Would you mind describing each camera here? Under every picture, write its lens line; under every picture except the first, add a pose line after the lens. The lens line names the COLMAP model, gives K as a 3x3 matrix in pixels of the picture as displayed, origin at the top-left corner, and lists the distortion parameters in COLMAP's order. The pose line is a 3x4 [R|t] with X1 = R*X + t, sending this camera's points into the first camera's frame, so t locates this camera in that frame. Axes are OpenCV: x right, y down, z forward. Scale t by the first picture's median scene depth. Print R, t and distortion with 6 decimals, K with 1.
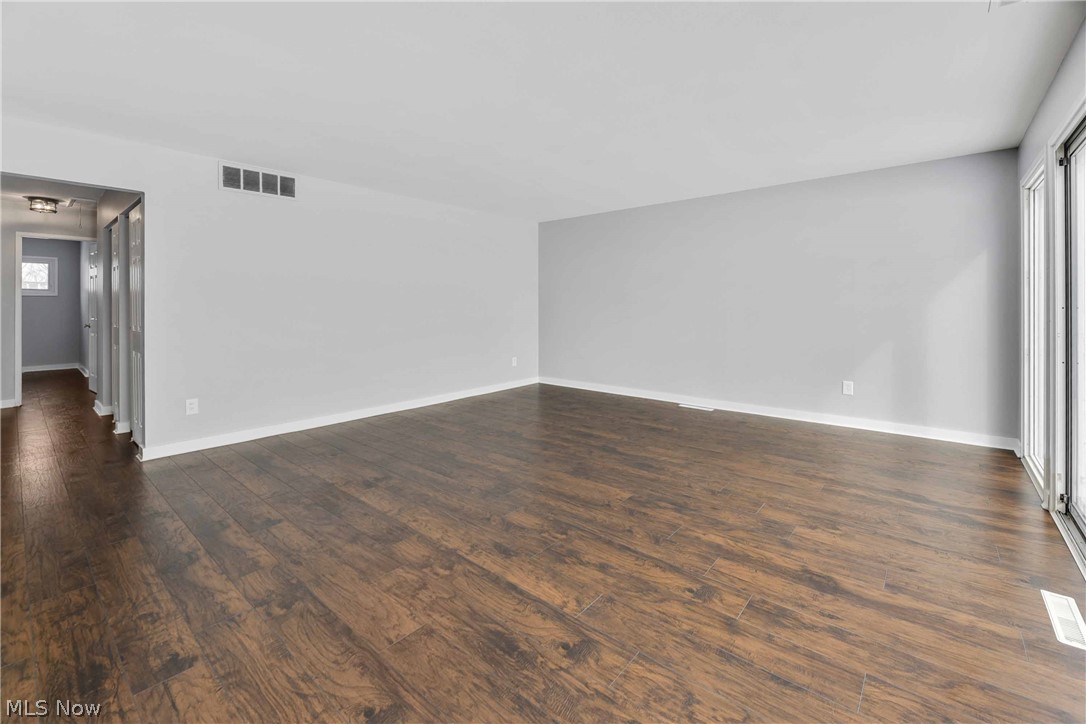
lens RADIAL K [[449.4, 0, 541.9], [0, 449.4, 359.6], [0, 0, 1]] dist [0.002220, -0.006097]
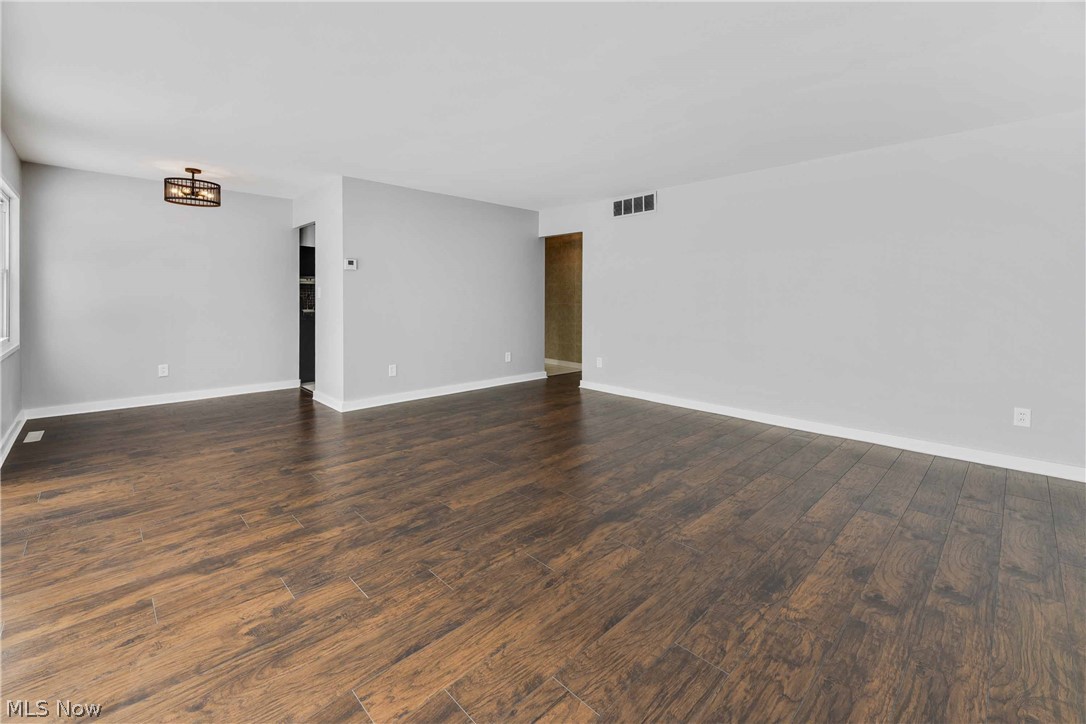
lens RADIAL K [[449.4, 0, 541.9], [0, 449.4, 359.6], [0, 0, 1]] dist [0.002220, -0.006097]
pose [[-0.077891, 0.132036, -0.988180, 1.435371], [-0.126484, 0.981873, 0.141163, -0.195034], [0.988906, 0.135985, -0.059778, 1.653302]]
